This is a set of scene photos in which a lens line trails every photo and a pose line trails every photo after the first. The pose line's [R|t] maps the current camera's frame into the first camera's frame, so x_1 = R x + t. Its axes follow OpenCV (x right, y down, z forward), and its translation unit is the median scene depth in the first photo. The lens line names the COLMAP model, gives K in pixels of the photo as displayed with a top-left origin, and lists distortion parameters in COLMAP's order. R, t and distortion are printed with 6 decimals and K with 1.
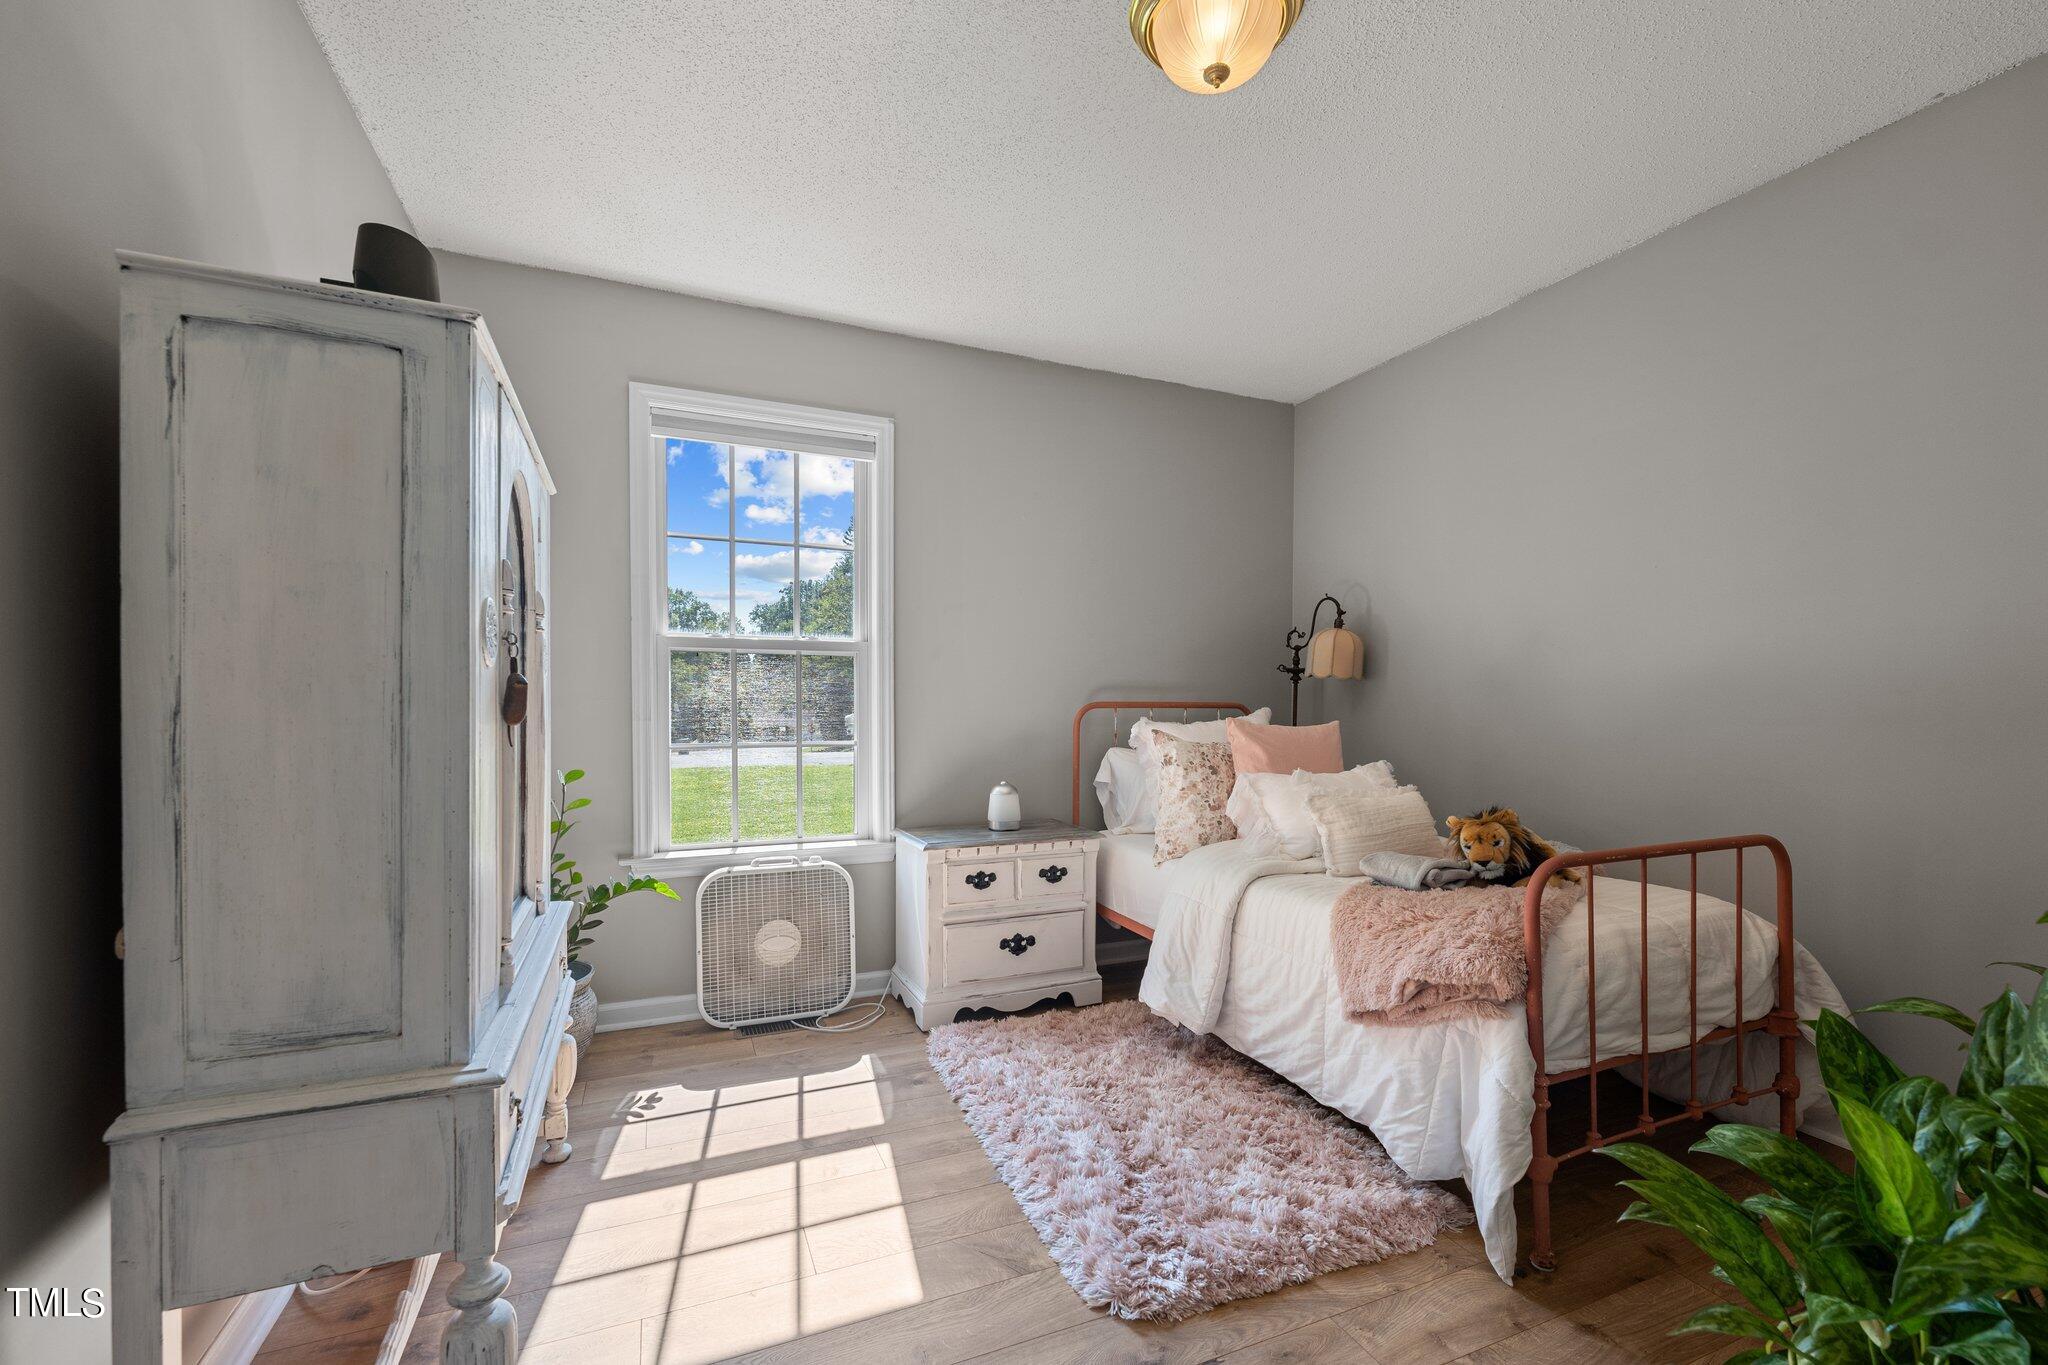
lens RADIAL K [[842.7, 0, 1041.5], [0, 842.7, 724.2], [0, 0, 1]] dist [0.002320, -0.000388]
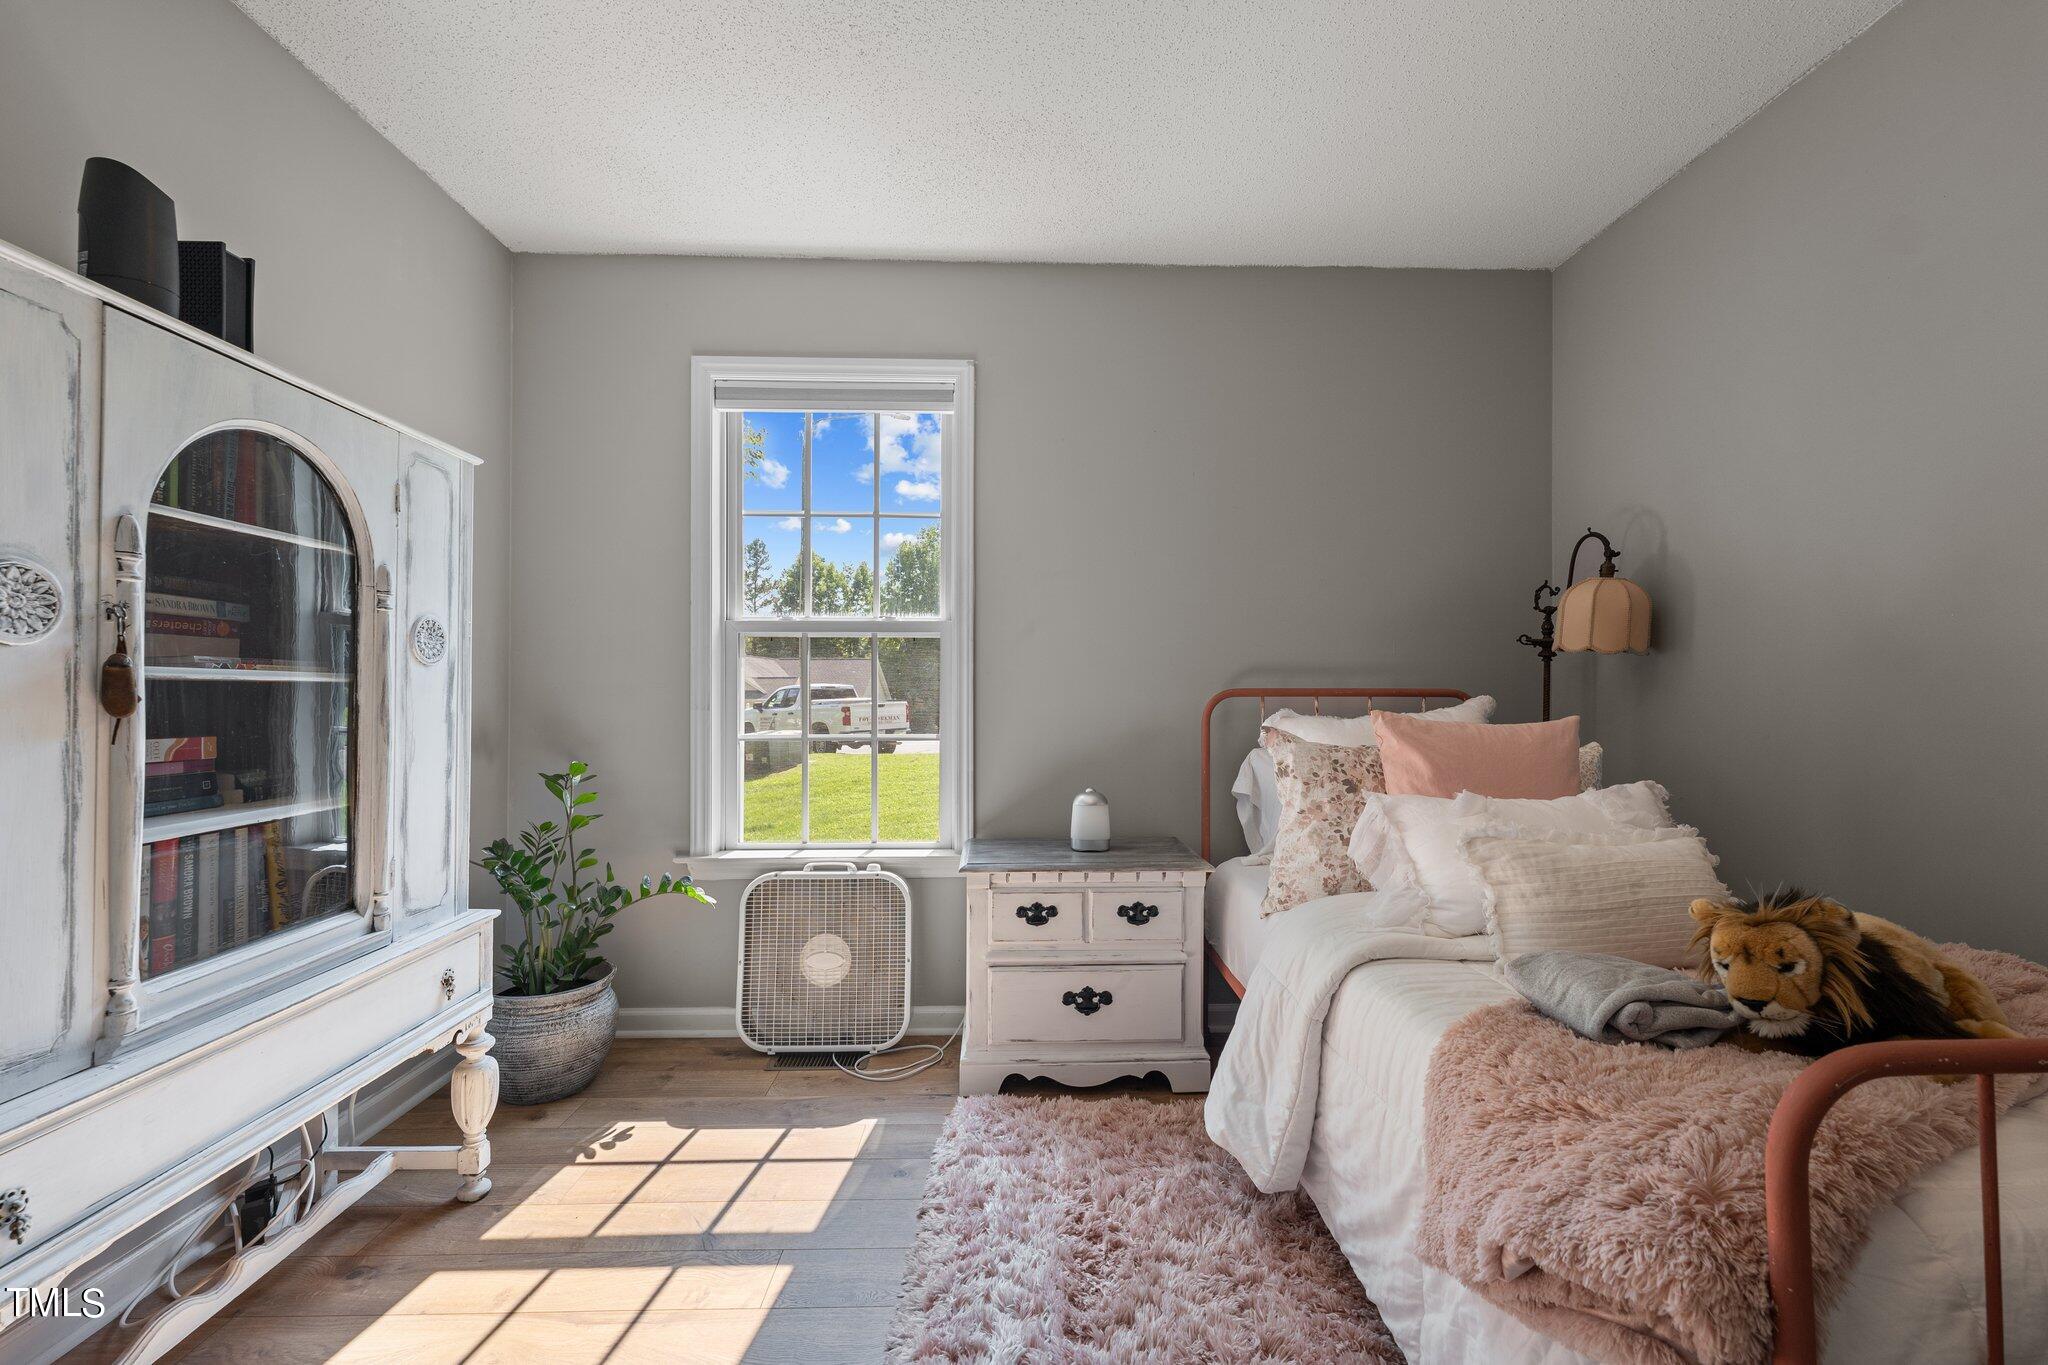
lens RADIAL K [[842.7, 0, 1036.1], [0, 842.7, 687.3], [0, 0, 1]] dist [0.002320, -0.000388]
pose [[0.927405, -0.003301, -0.374045, 0.229606], [-0.007212, 0.999617, -0.026704, -0.006525], [0.373990, 0.027463, 0.927026, 0.265237]]
